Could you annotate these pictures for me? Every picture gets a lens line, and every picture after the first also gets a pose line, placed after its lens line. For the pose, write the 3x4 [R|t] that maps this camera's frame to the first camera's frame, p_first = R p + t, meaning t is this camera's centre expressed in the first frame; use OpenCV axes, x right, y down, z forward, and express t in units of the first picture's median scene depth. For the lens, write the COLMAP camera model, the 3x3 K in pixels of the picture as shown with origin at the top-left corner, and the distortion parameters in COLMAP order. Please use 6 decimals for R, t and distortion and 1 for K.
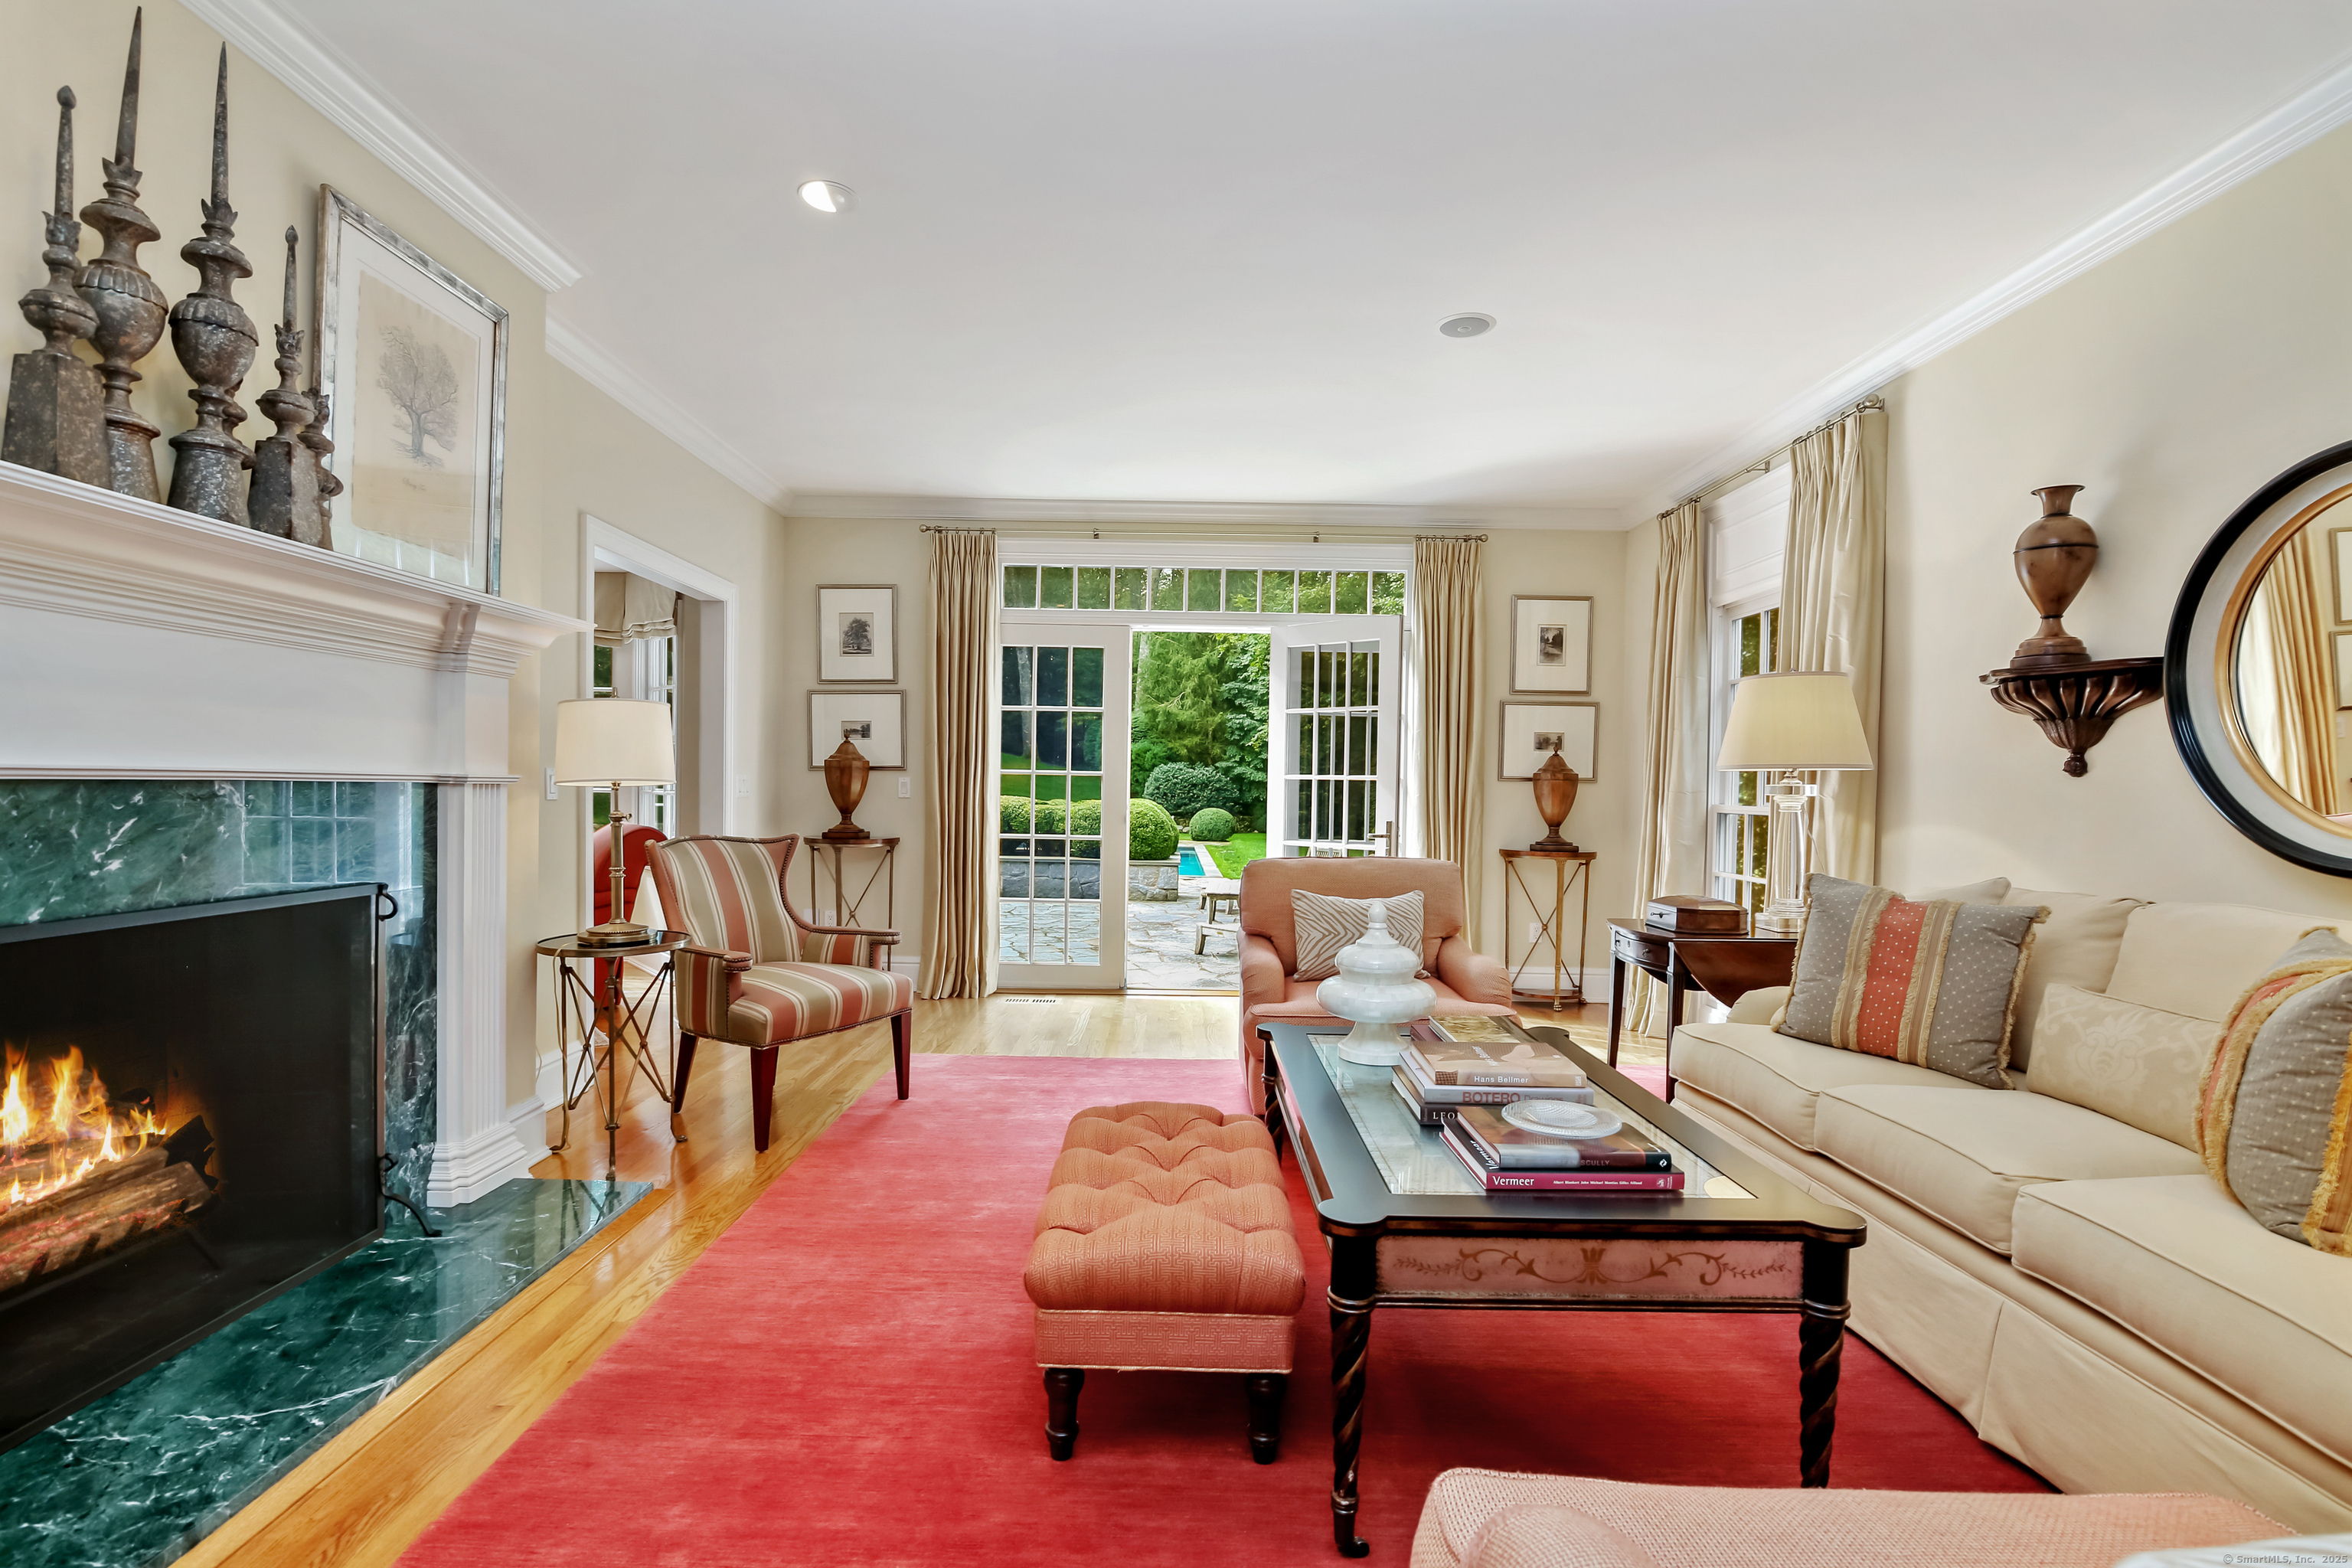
lens RADIAL K [[1087.8, 0, 1170.2], [0, 1087.8, 811.6], [0, 0, 1]] dist [-0.021464, 0.002832]
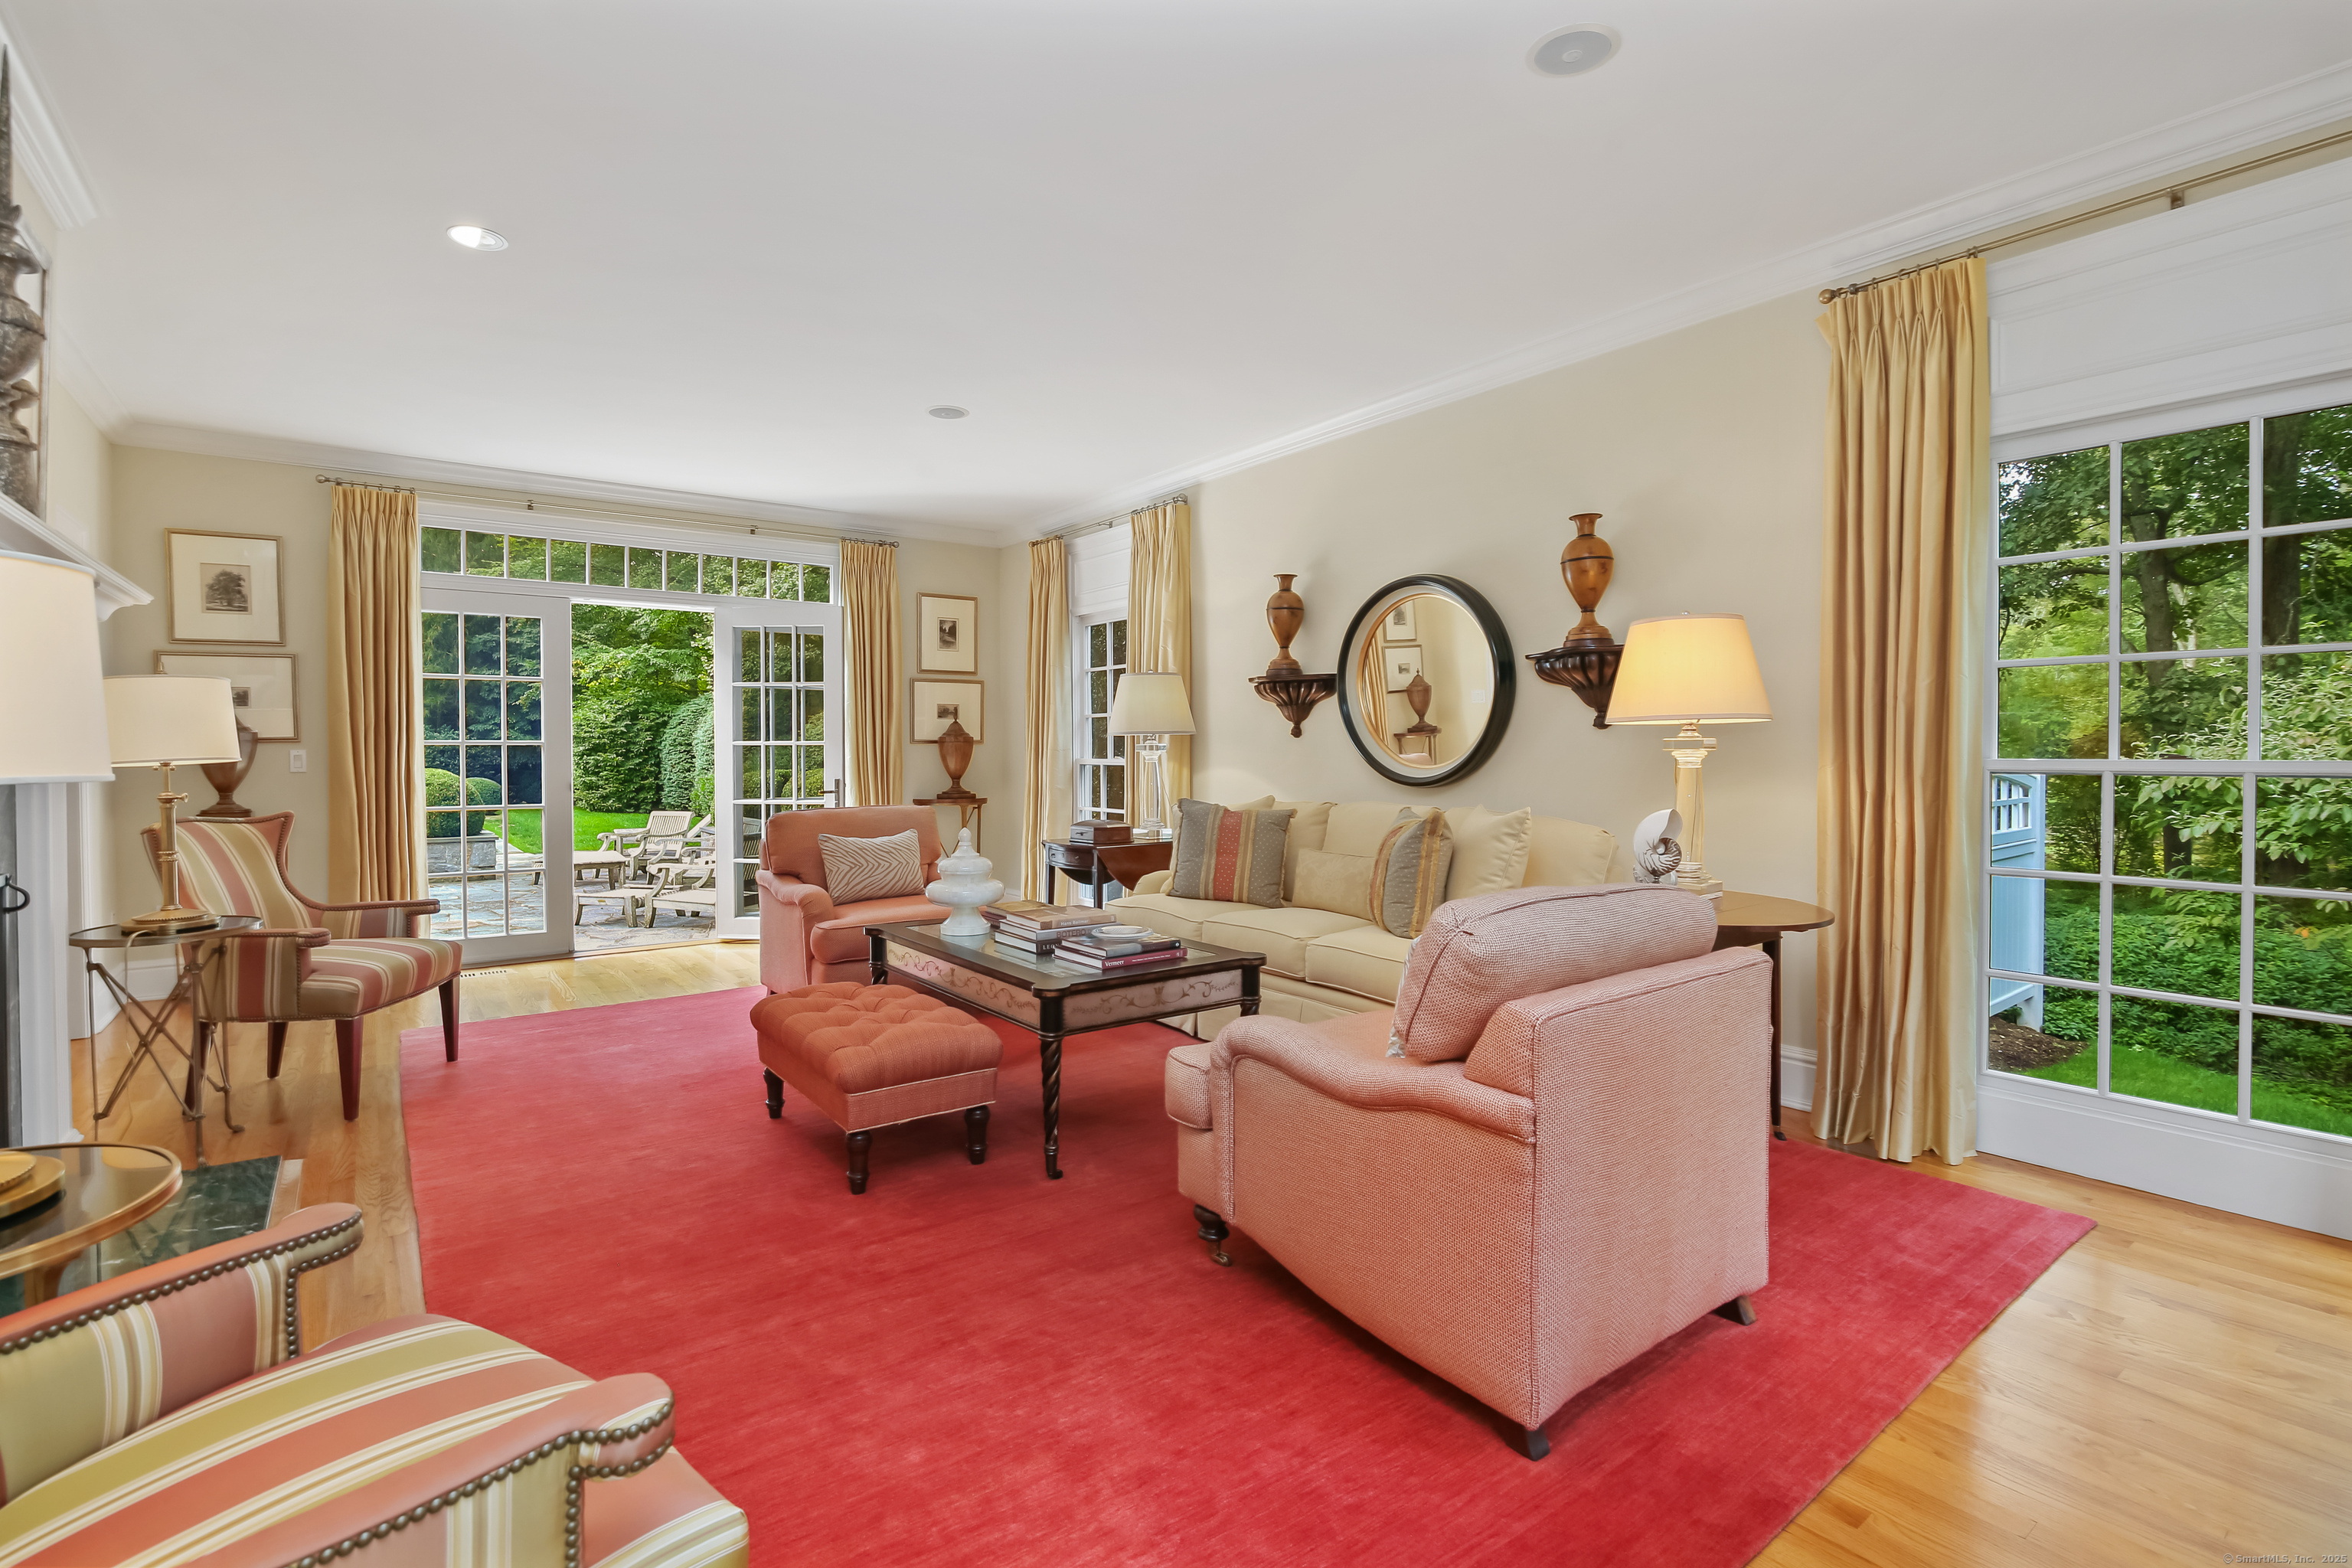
lens RADIAL K [[1087.8, 0, 1174.1], [0, 1087.8, 775.5], [0, 0, 1]] dist [-0.021464, 0.002832]
pose [[0.796060, -0.032286, 0.604357, -0.317786], [0.029788, 0.999456, 0.014157, -0.001344], [-0.604485, 0.006732, 0.796588, -0.242208]]
